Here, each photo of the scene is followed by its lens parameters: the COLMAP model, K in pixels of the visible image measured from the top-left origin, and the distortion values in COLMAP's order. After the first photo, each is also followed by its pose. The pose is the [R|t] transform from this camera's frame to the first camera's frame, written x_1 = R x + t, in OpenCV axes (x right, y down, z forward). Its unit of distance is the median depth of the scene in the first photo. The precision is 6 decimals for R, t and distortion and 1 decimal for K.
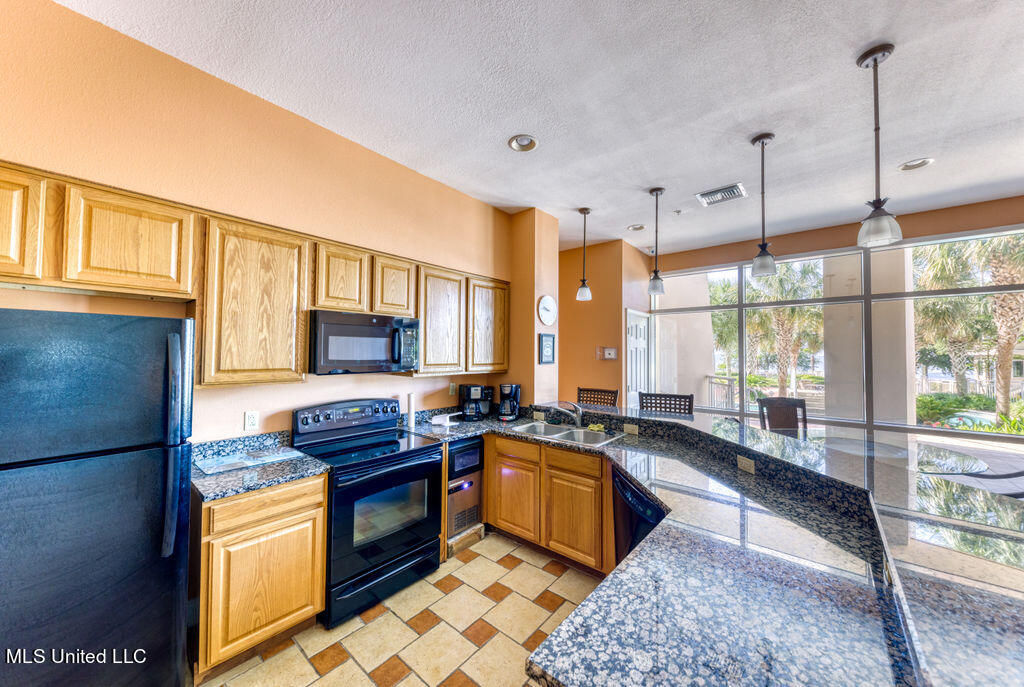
lens RADIAL K [[360.5, 0, 512.0], [0, 360.5, 343.5], [0, 0, 1]] dist [-0.000001, -0.002904]
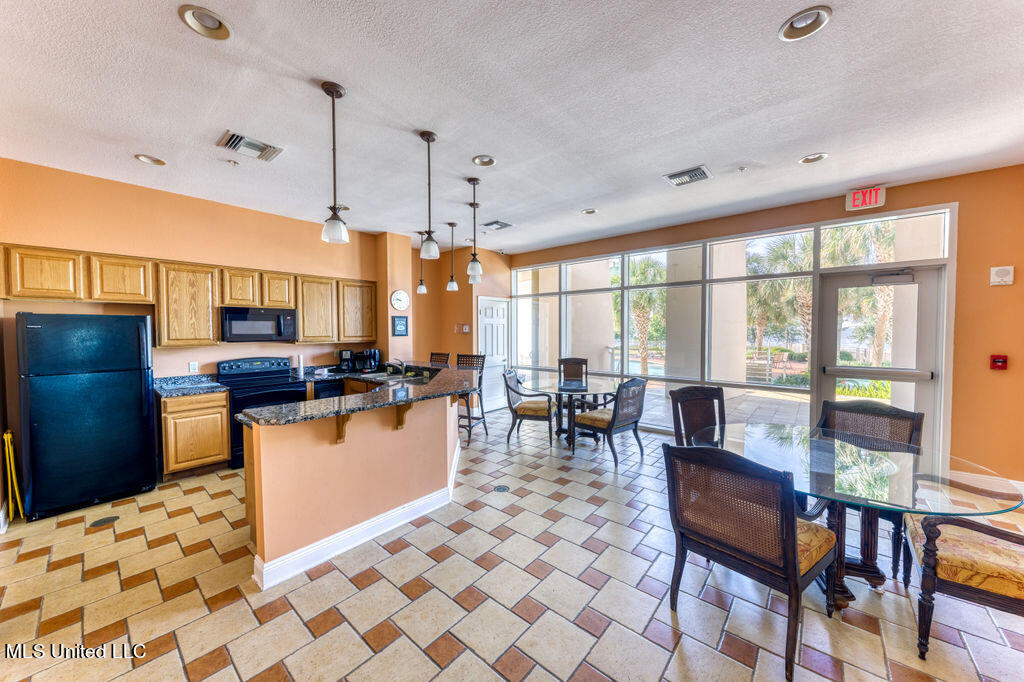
lens RADIAL K [[359.8, 0, 512.0], [0, 359.8, 341.0], [0, 0, 1]] dist [-0.014116, -0.000111]
pose [[0.999930, -0.010205, -0.005909, 0.855134], [0.010530, 0.998268, 0.057888, -0.007435], [0.005308, -0.057946, 0.998306, -0.744813]]
